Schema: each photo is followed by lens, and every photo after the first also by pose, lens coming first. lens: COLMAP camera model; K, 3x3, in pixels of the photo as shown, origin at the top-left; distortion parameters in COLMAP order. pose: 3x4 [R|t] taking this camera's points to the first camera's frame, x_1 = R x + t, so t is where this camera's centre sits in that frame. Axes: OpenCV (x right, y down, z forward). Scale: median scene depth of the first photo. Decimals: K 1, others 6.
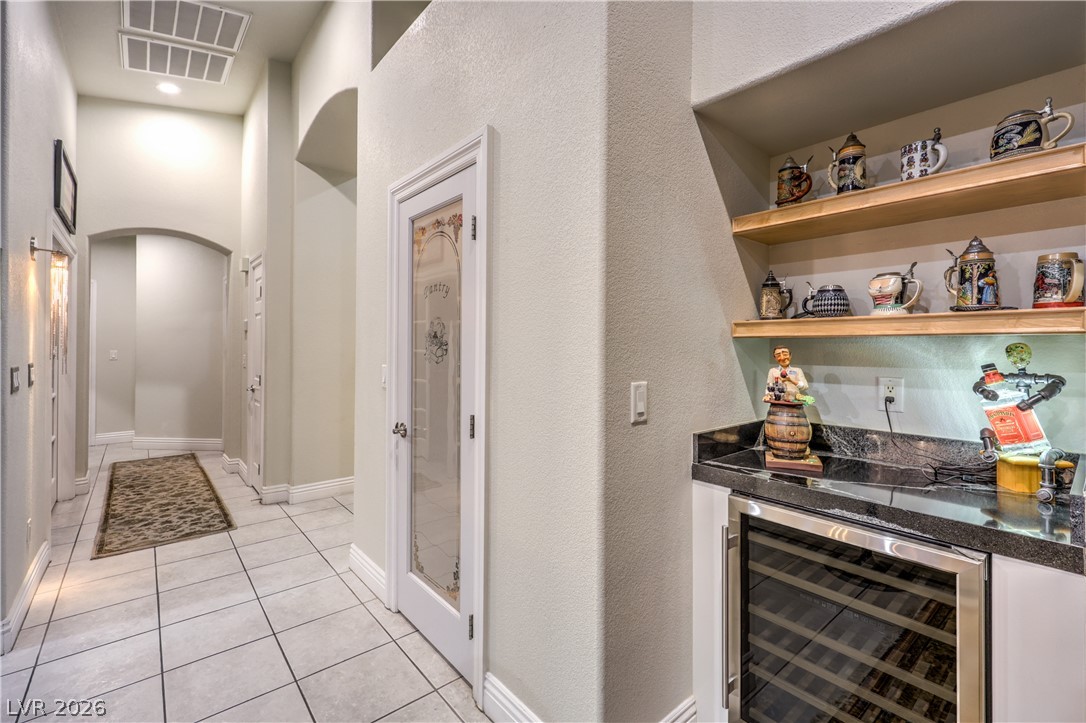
lens RADIAL K [[481.4, 0, 543.9], [0, 481.4, 341.2], [0, 0, 1]] dist [0.003668, 0.001275]
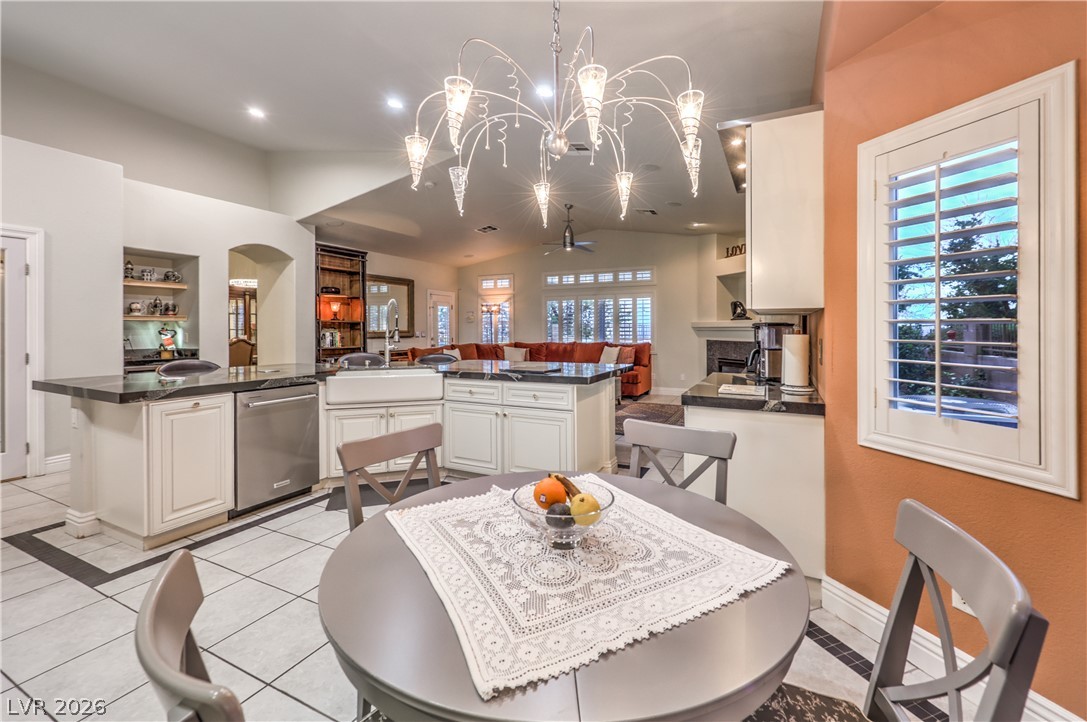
lens RADIAL K [[448.6, 0, 538.5], [0, 448.6, 334.9], [0, 0, 1]] dist [0.003150, 0.000186]
pose [[-0.385507, -0.016027, 0.922566, -3.023669], [-0.010343, 0.999861, 0.013048, 0.017809], [-0.922647, -0.004512, -0.385619, -0.387528]]
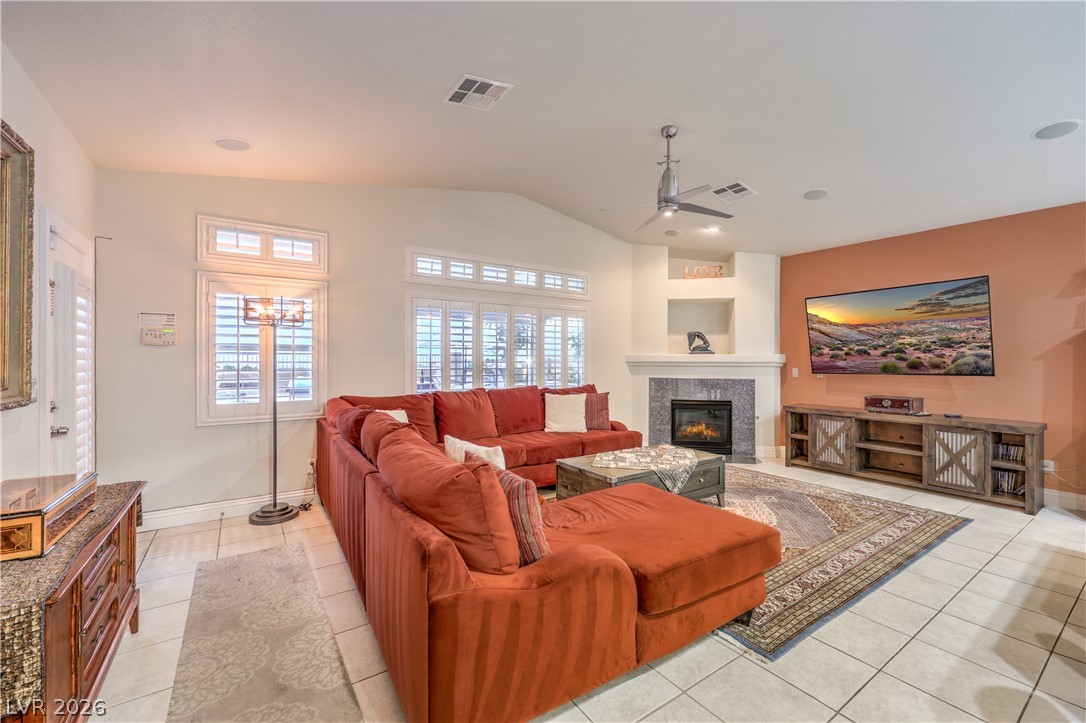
lens RADIAL K [[448.2, 0, 546.3], [0, 448.2, 365.1], [0, 0, 1]] dist [0.003150, 0.000186]
pose [[-0.995027, -0.009448, 0.099152, 0.941415], [-0.009150, 0.999952, 0.003463, 0.003600], [-0.099180, 0.002538, -0.995066, -0.036647]]
